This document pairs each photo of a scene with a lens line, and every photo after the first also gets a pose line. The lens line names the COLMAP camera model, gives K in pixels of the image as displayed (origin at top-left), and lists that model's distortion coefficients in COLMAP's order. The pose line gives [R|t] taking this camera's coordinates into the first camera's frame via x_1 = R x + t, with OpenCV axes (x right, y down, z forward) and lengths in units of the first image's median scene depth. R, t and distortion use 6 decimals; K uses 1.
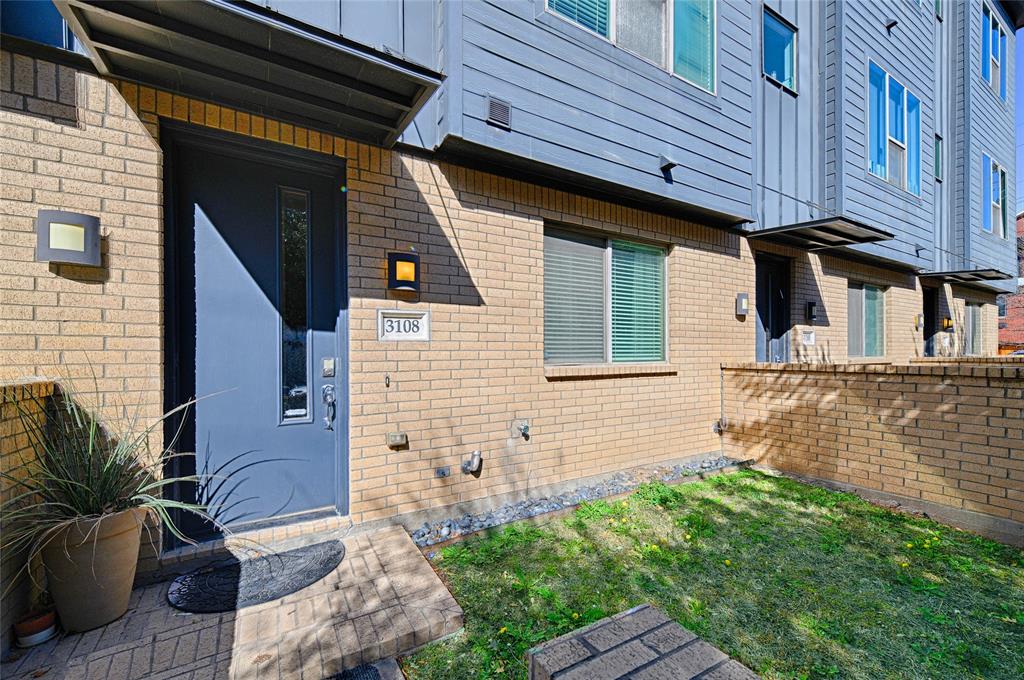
lens RADIAL K [[414.9, 0, 512.1], [0, 414.9, 349.0], [0, 0, 1]] dist [0.015007, 0.000494]
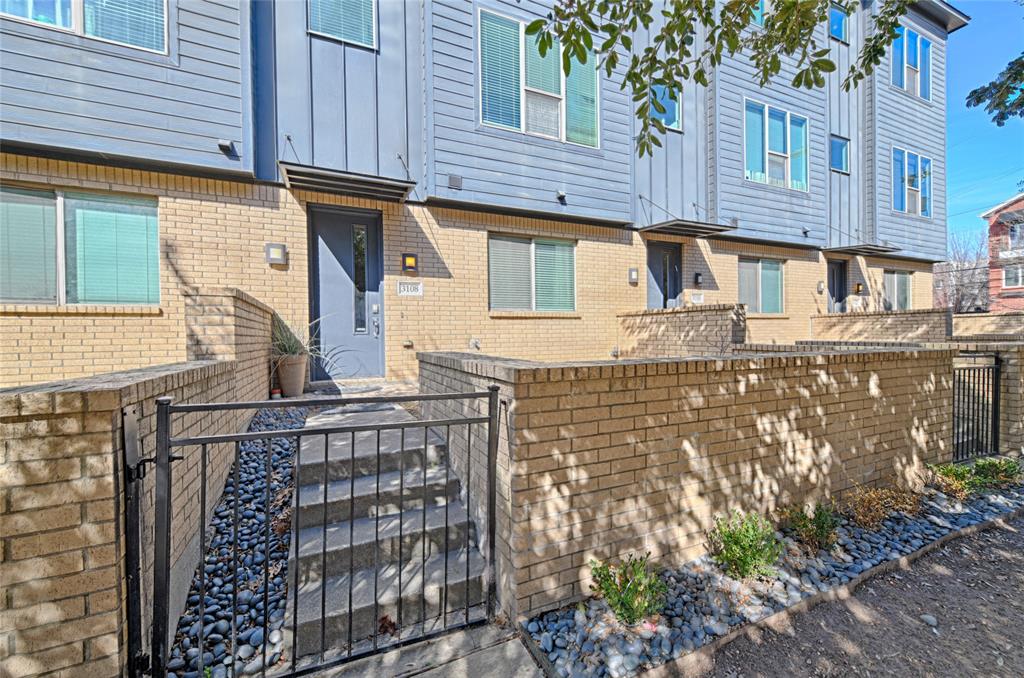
lens RADIAL K [[414.9, 0, 513.0], [0, 414.9, 333.6], [0, 0, 1]] dist [0.015007, 0.000494]
pose [[0.990359, -0.008383, -0.138269, 0.508495], [0.008470, 0.999964, 0.000036, 0.166540], [0.138263, -0.001206, 0.990395, -0.931695]]
